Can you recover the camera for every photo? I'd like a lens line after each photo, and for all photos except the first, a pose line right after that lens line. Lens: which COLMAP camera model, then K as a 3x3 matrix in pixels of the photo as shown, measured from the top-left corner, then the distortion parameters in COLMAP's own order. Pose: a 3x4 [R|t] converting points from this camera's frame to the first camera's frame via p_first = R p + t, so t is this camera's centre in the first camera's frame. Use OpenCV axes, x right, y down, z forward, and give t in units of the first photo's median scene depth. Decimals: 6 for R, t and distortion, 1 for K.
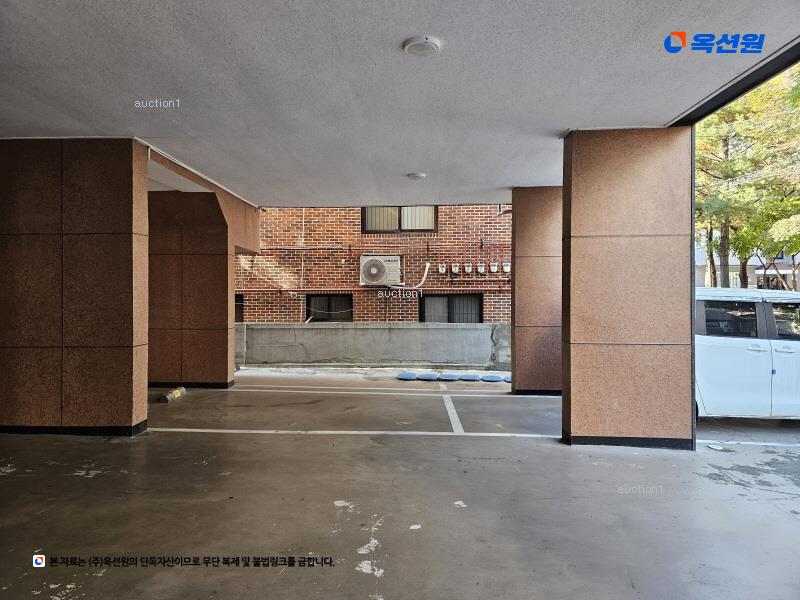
lens RADIAL K [[543.1, 0, 383.8], [0, 543.1, 305.4], [0, 0, 1]] dist [0.081175, -0.075081]
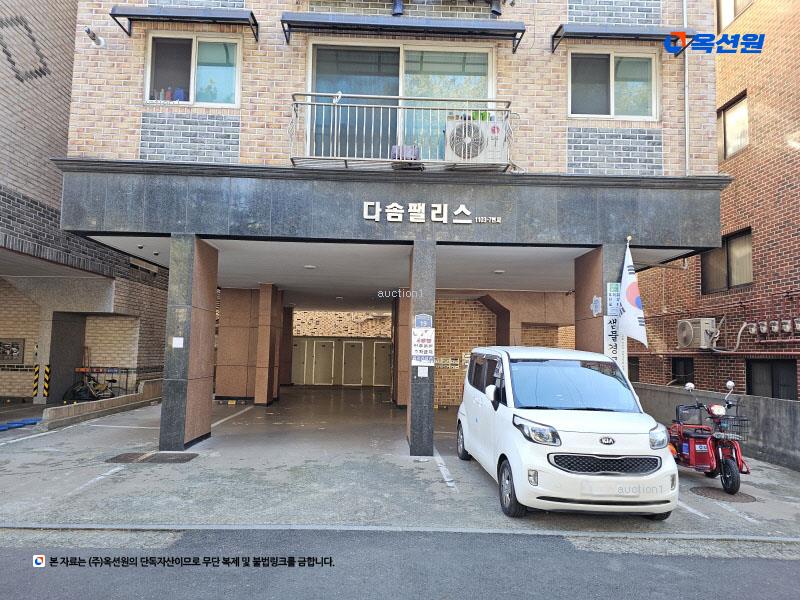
lens RADIAL K [[549.0, 0, 391.3], [0, 549.0, 315.9], [0, 0, 1]] dist [0.077678, -0.074225]
pose [[0.074318, -0.066741, -0.994999, 0.898677], [-0.026071, 0.997287, -0.068842, -0.015190], [0.996894, 0.031057, 0.072376, 0.400995]]
